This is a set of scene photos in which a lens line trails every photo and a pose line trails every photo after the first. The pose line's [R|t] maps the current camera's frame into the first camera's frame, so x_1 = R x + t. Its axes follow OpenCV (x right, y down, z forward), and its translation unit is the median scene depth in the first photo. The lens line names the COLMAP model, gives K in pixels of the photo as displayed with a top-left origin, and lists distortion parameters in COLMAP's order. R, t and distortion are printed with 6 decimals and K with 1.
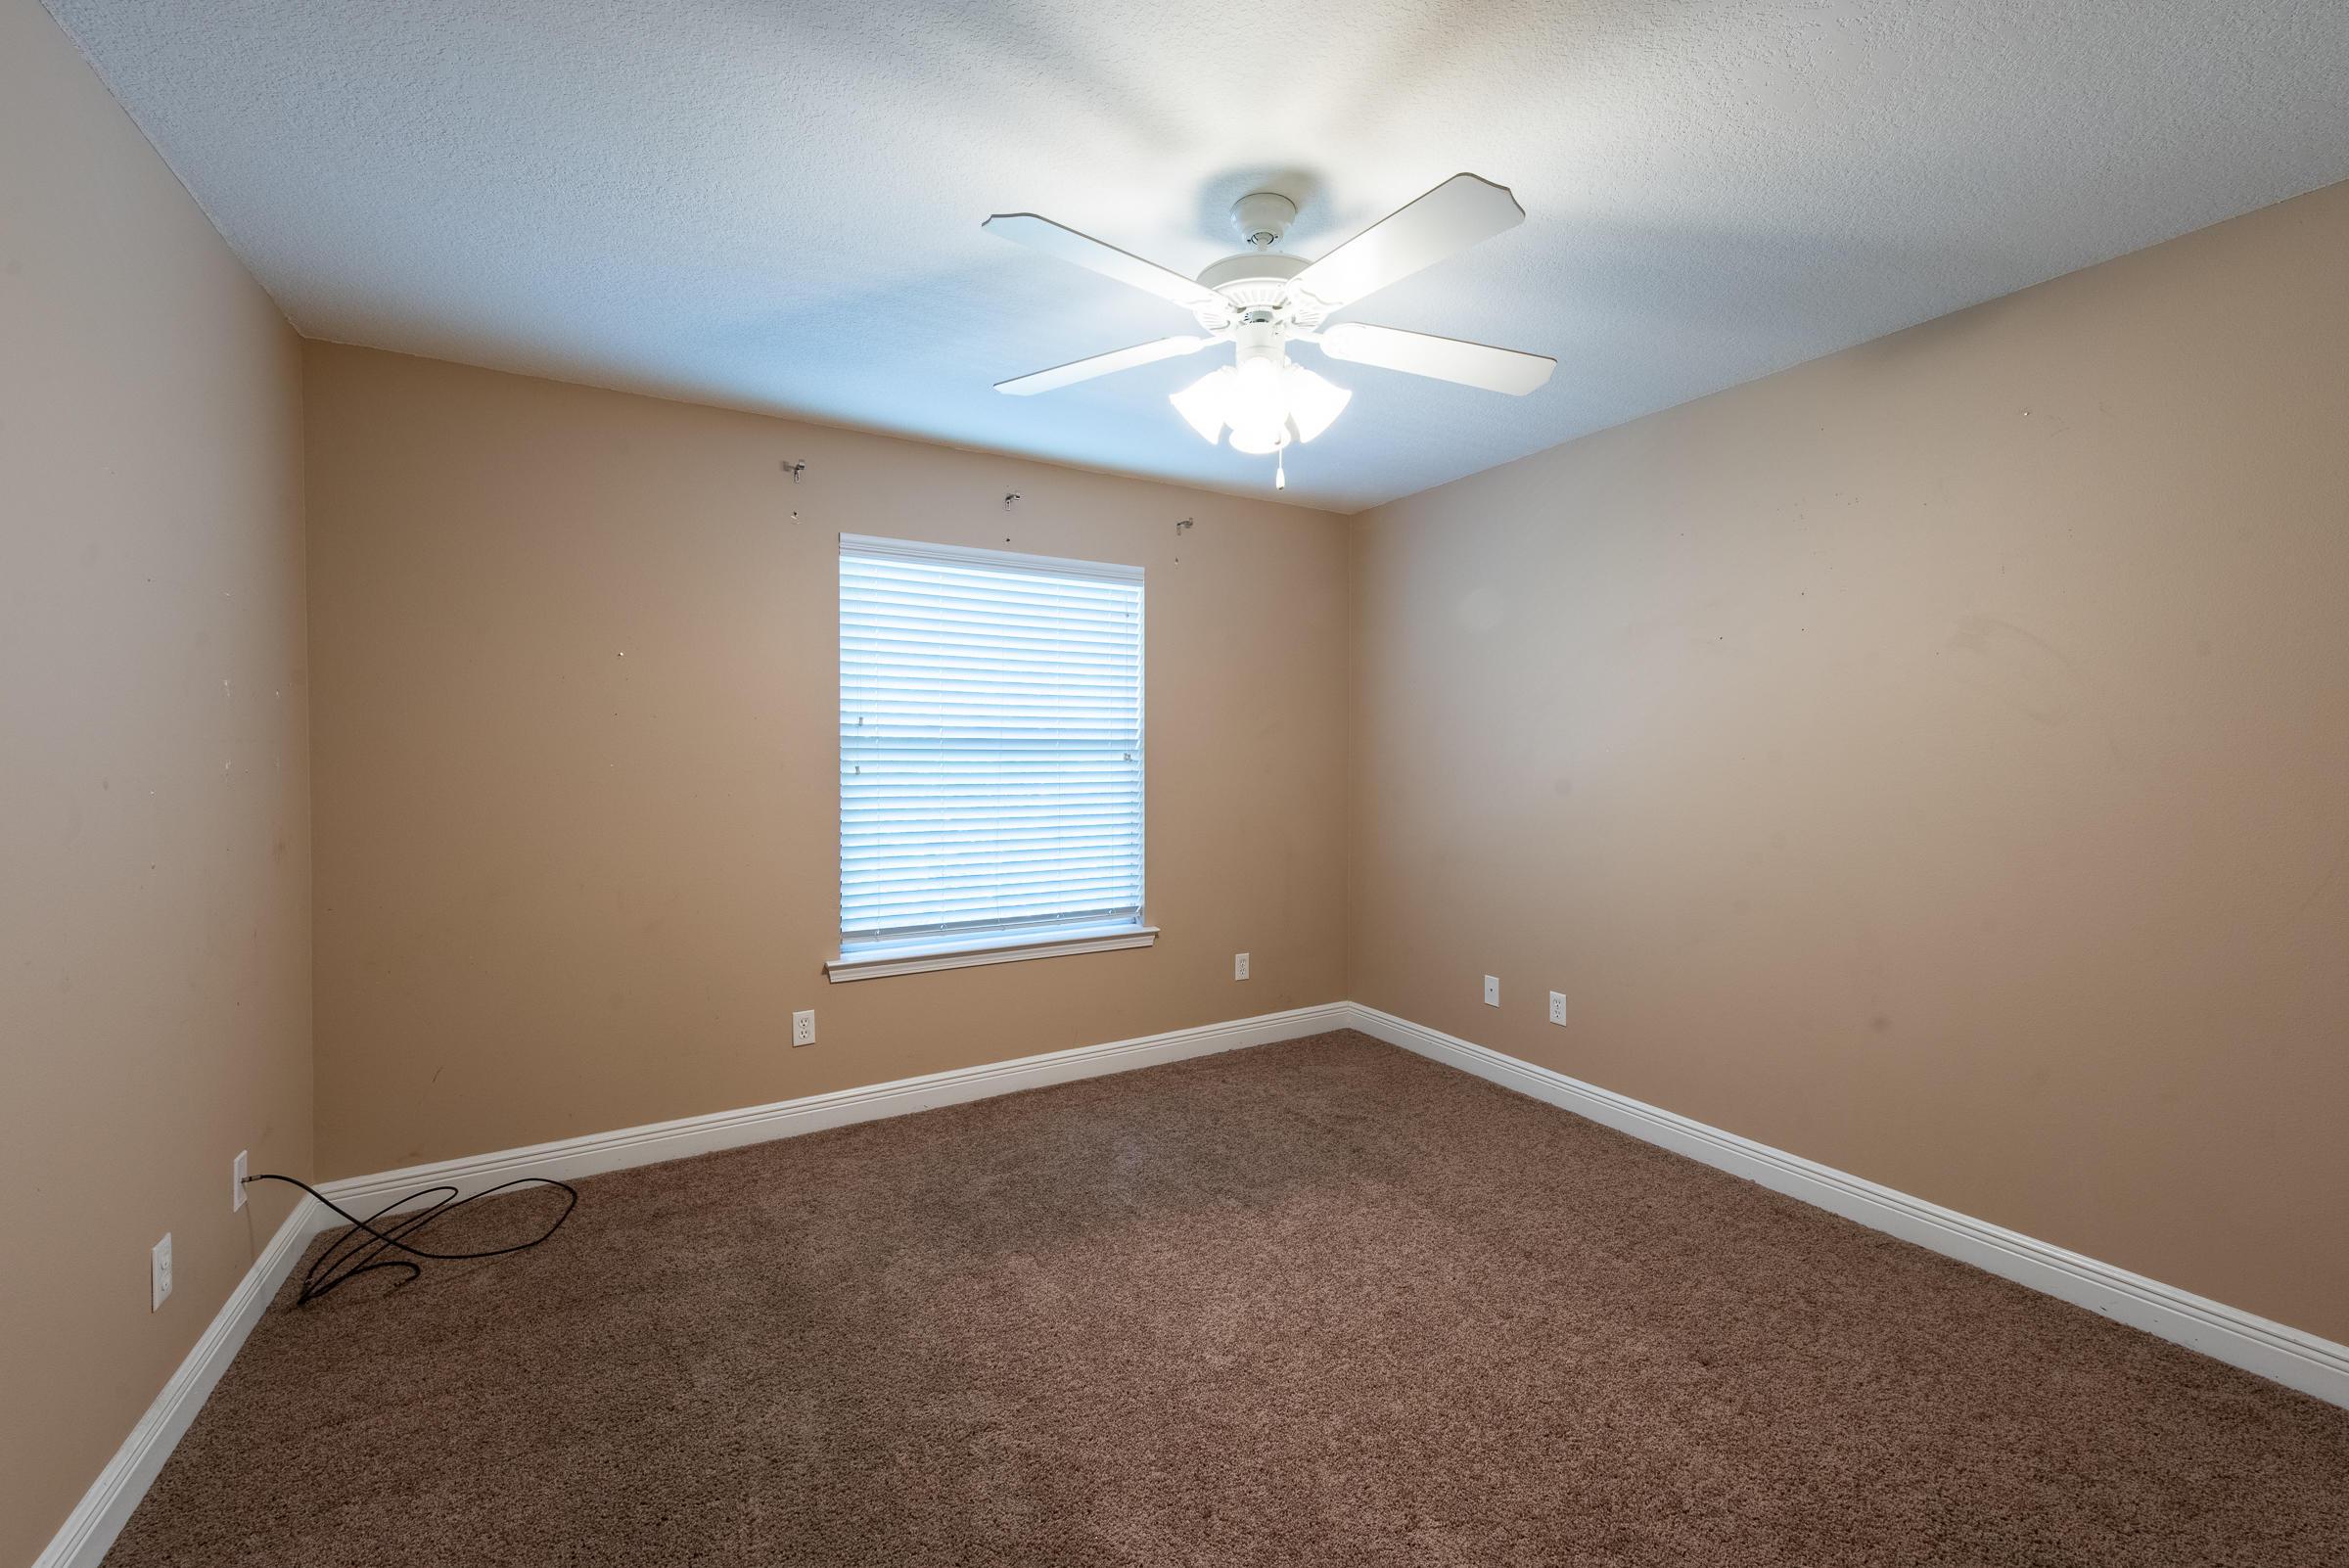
lens RADIAL K [[955.4, 0, 1195.2], [0, 955.4, 767.7], [0, 0, 1]] dist [0.009373, -0.003182]
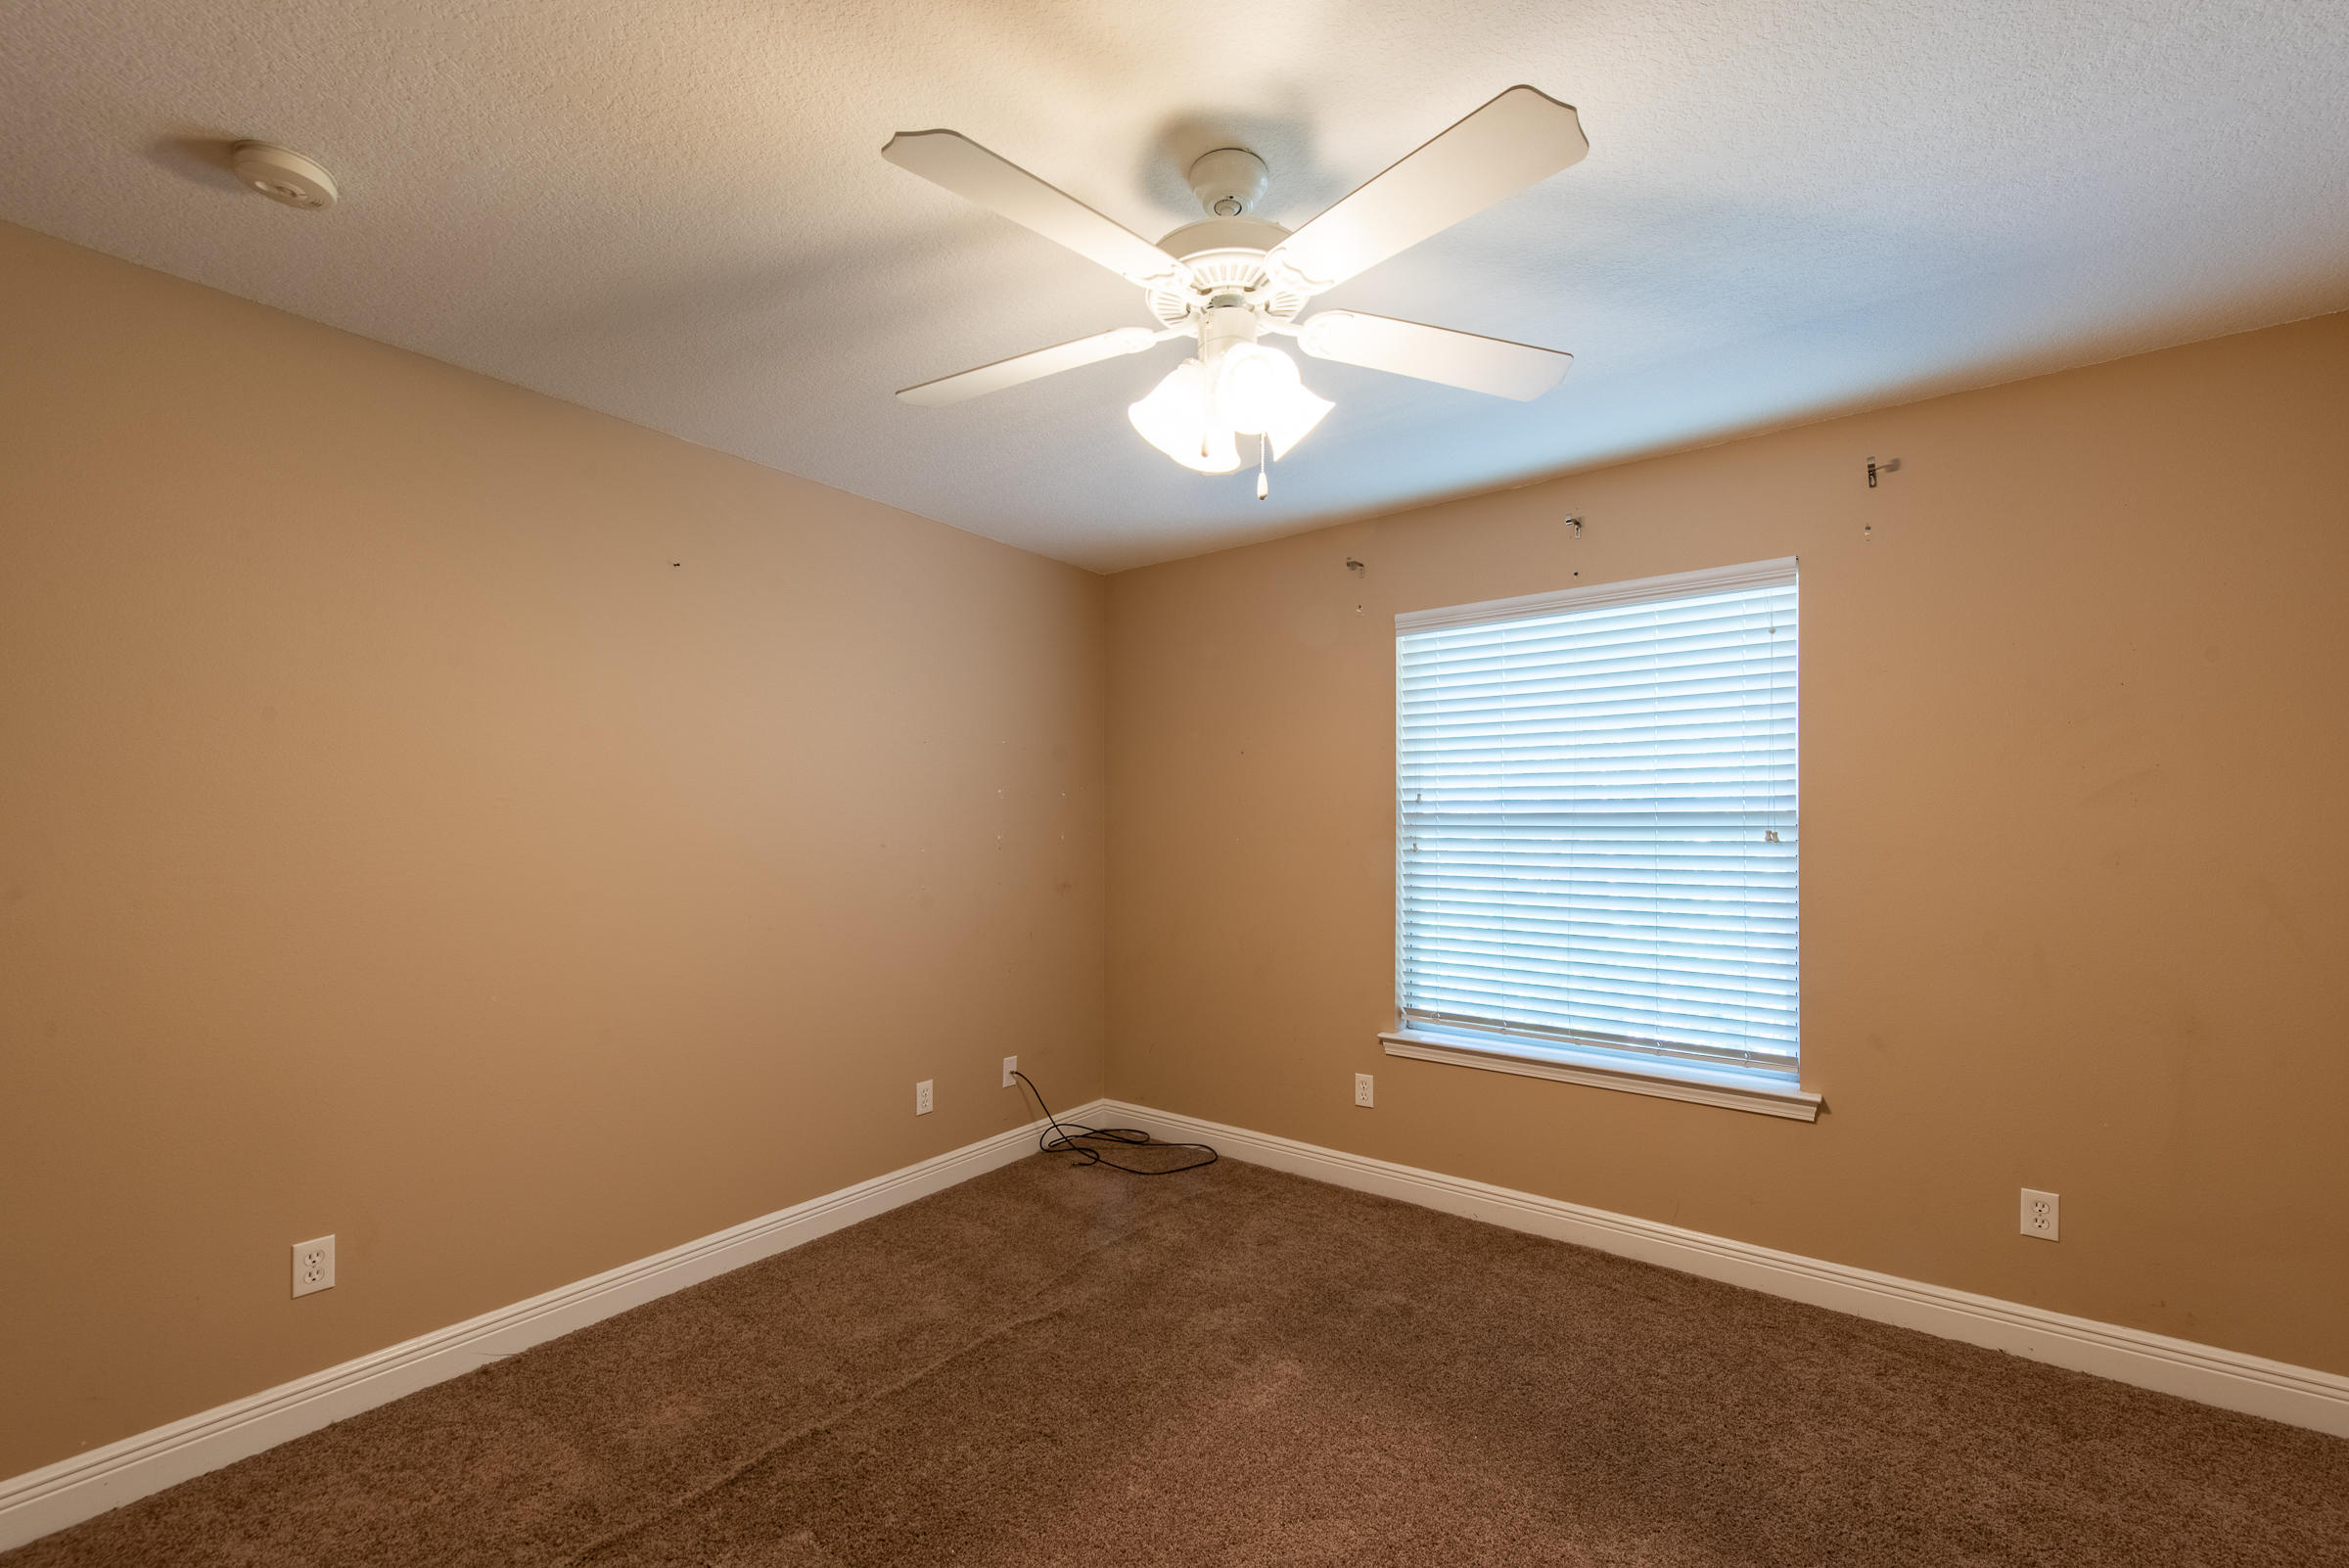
lens RADIAL K [[977.4, 0, 1150.0], [0, 977.4, 822.4], [0, 0, 1]] dist [0.004093, -0.000002]
pose [[0.350979, -0.006933, -0.936358, 0.466514], [-0.015269, 0.999797, -0.013126, -0.005238], [0.936259, 0.018904, 0.350802, 0.357427]]
